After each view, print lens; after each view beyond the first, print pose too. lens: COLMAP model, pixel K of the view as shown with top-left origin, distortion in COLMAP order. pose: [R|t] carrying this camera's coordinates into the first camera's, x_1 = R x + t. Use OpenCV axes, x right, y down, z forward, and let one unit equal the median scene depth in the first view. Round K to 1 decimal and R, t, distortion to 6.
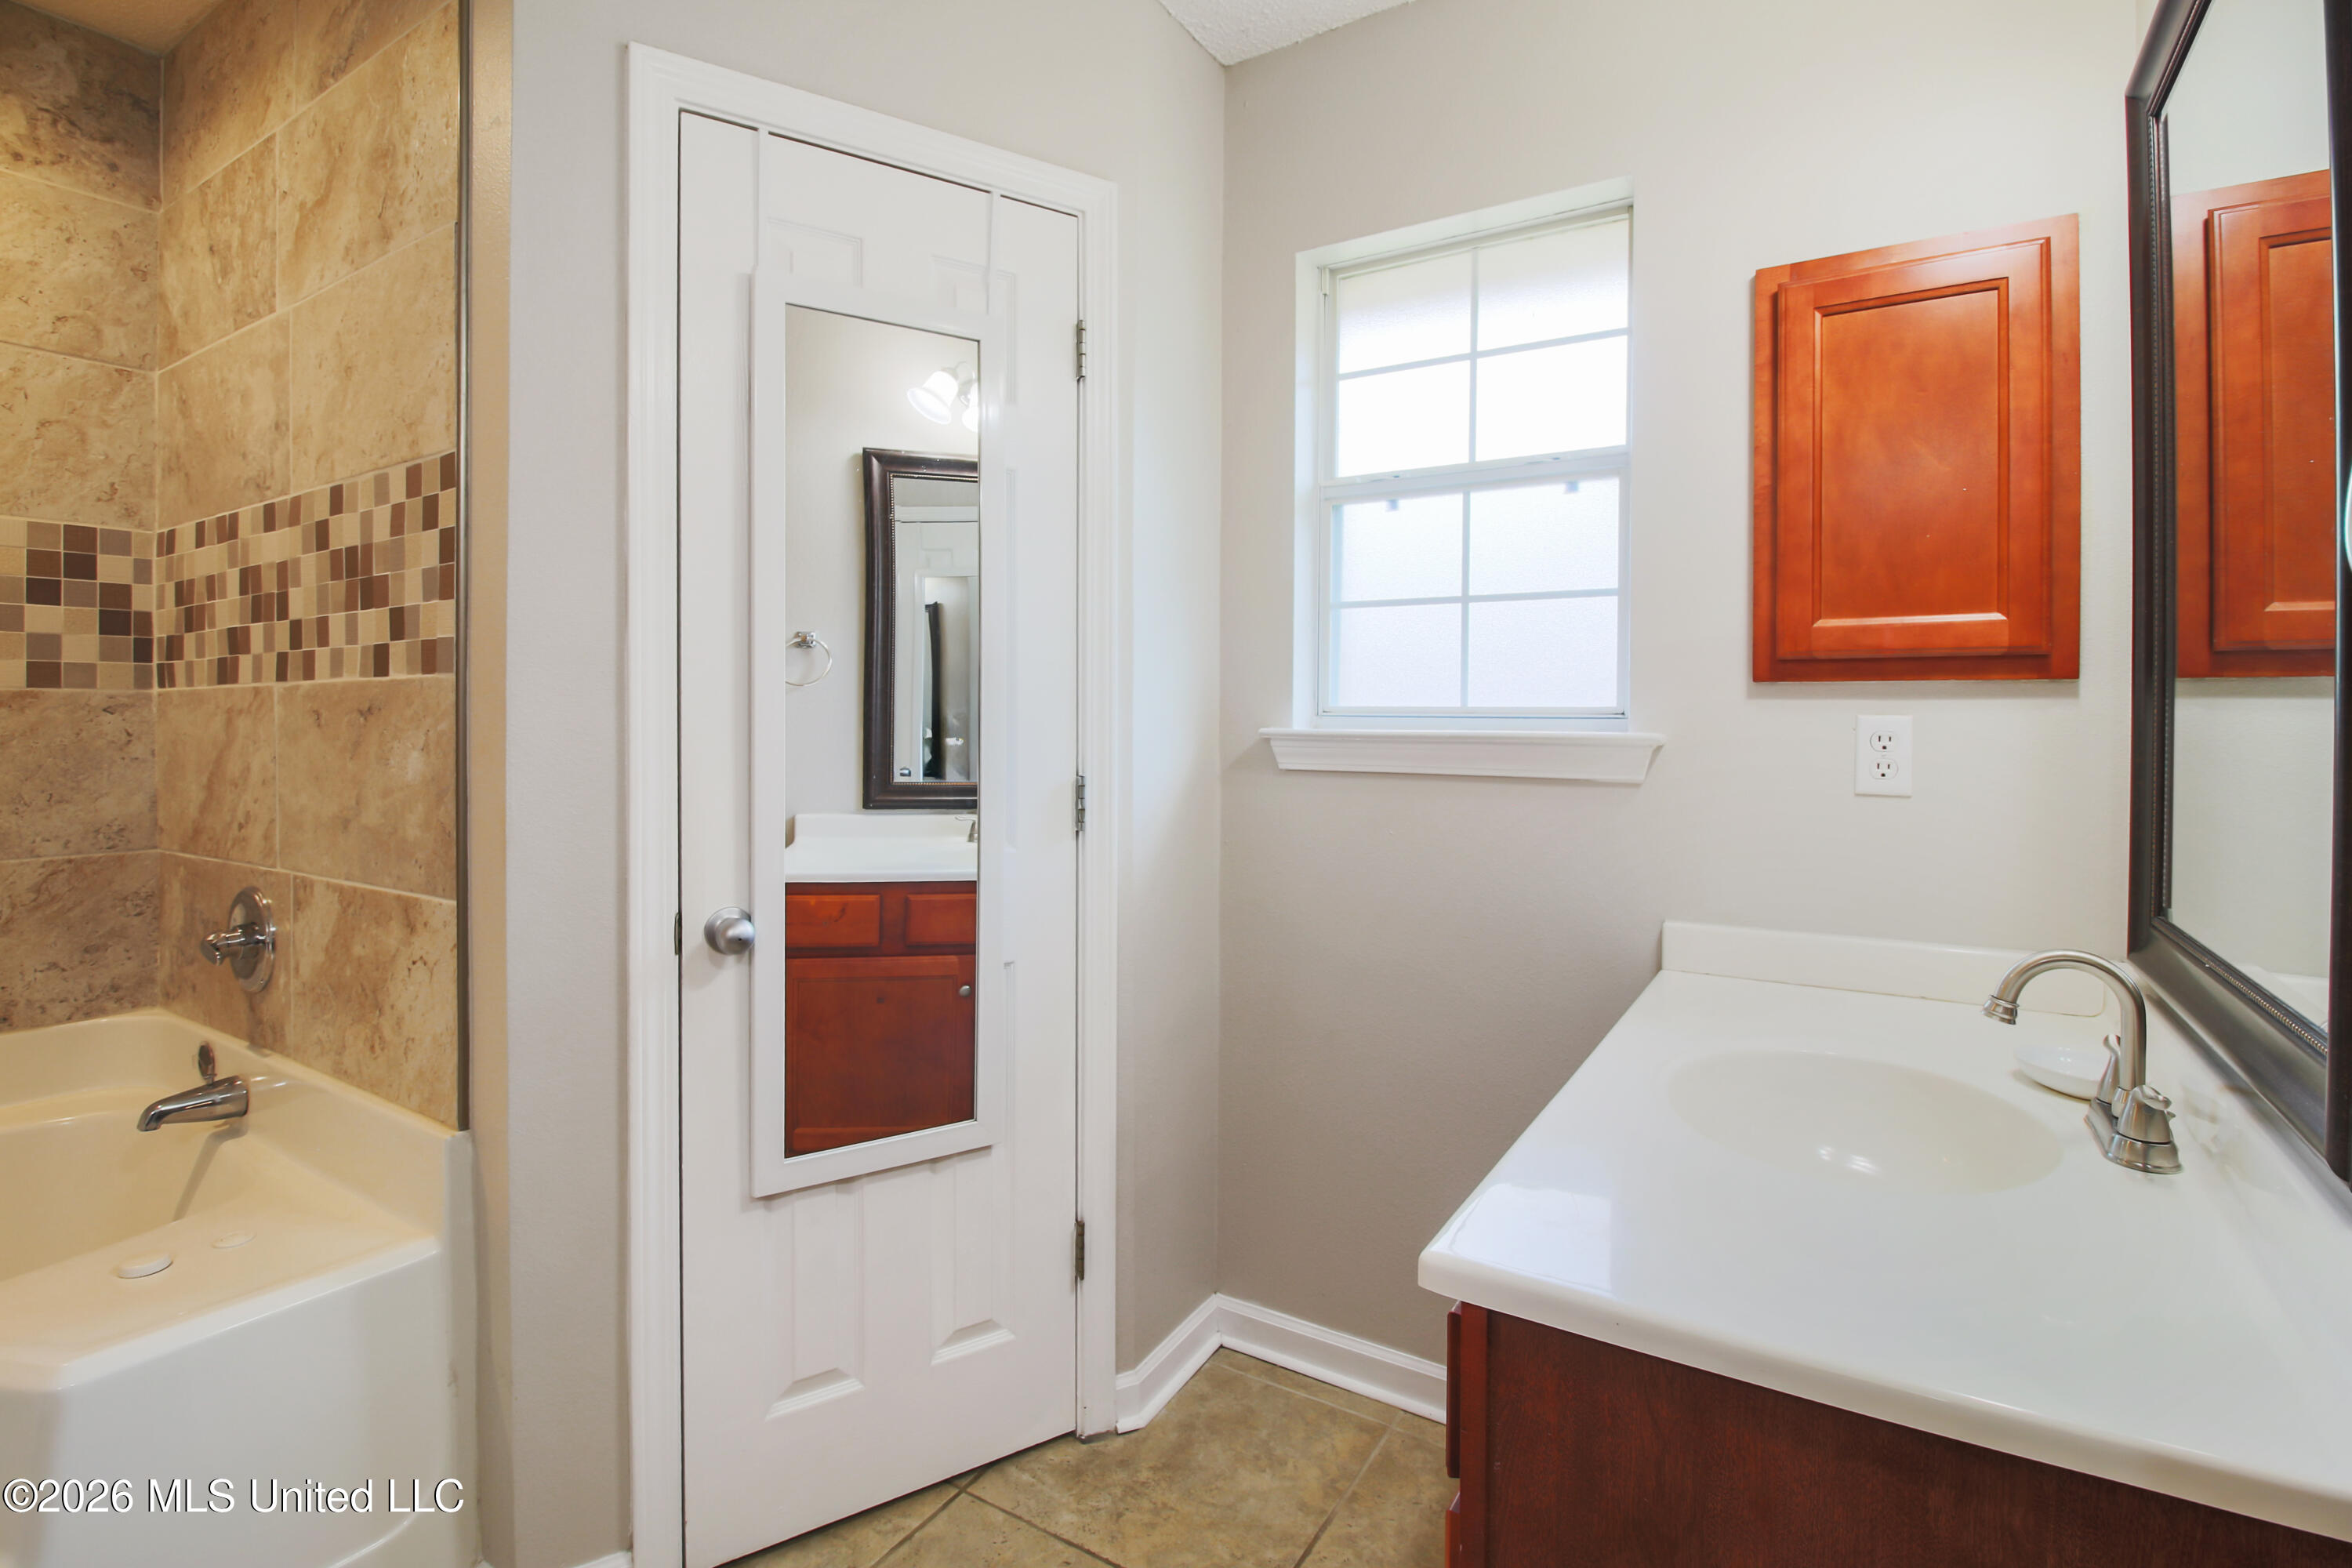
lens RADIAL K [[1120.1, 0, 1183.0], [0, 1120.1, 715.3], [0, 0, 1]] dist [-0.003077, -0.011648]
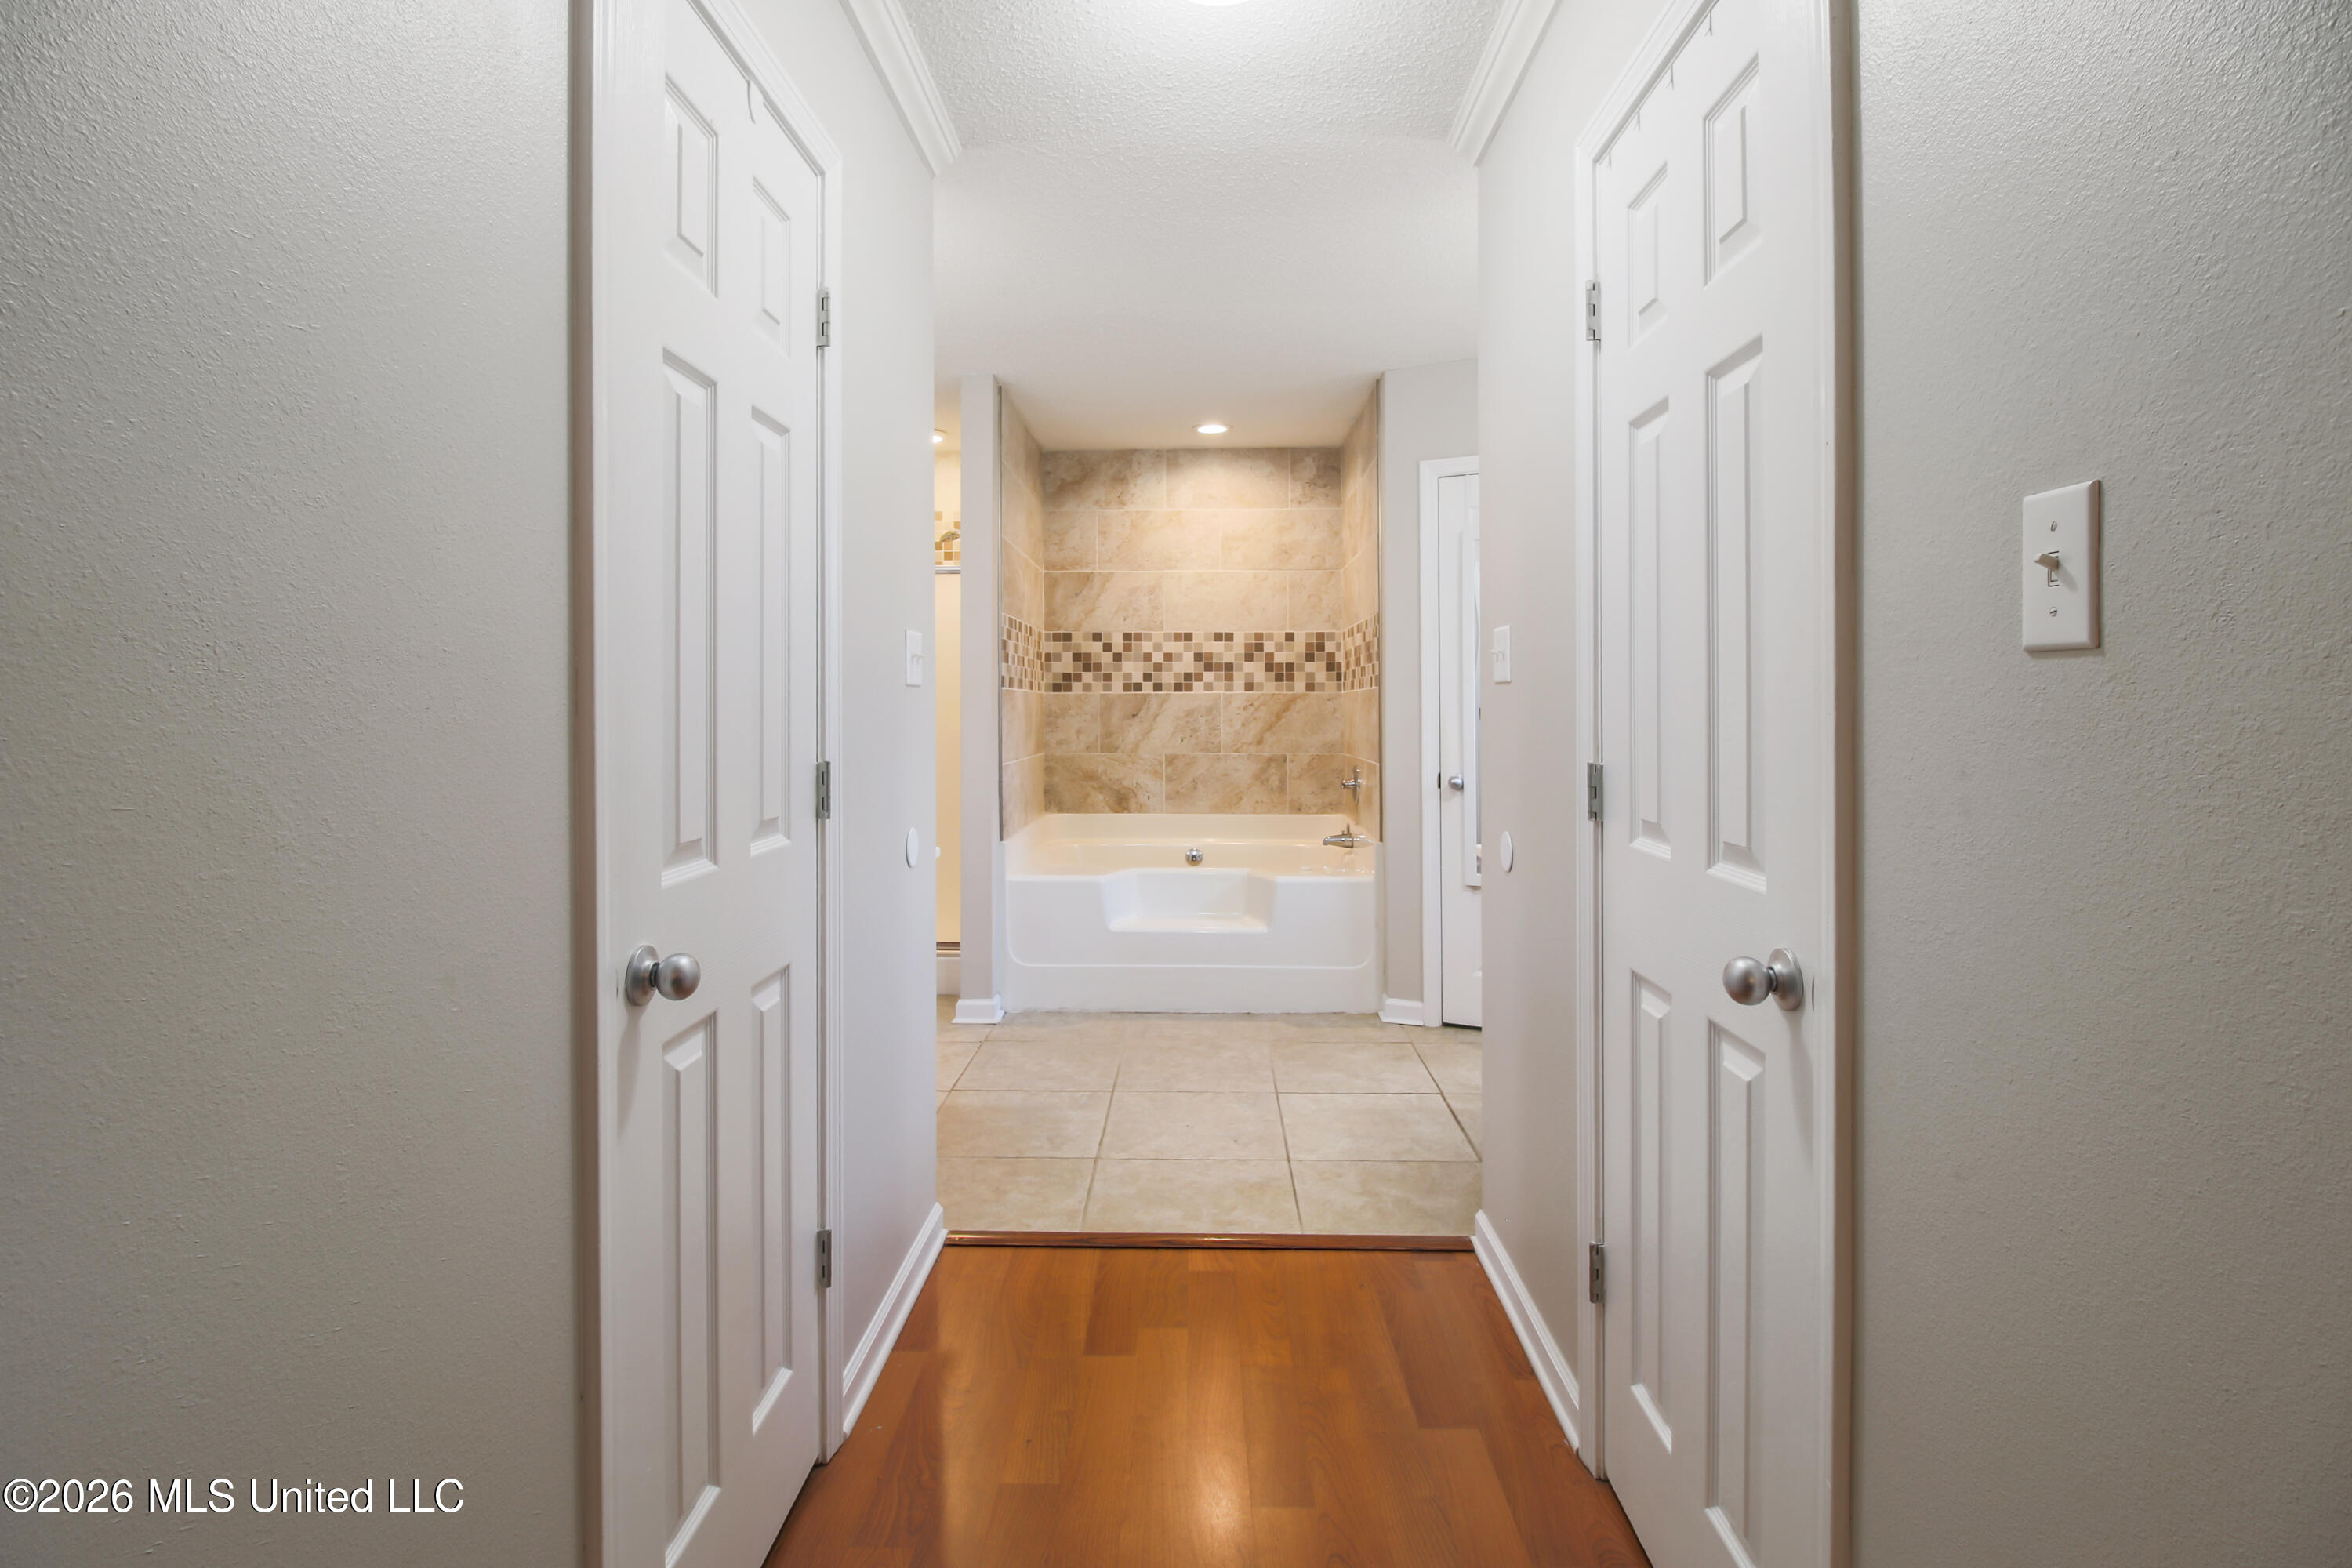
lens RADIAL K [[1120.1, 0, 1183.0], [0, 1120.1, 715.3], [0, 0, 1]] dist [-0.003077, -0.011648]
pose [[0.518940, 0.006293, -0.854788, 1.198307], [0.002260, 0.999959, 0.008734, 0.008824], [0.854808, -0.006465, 0.518904, -0.730384]]
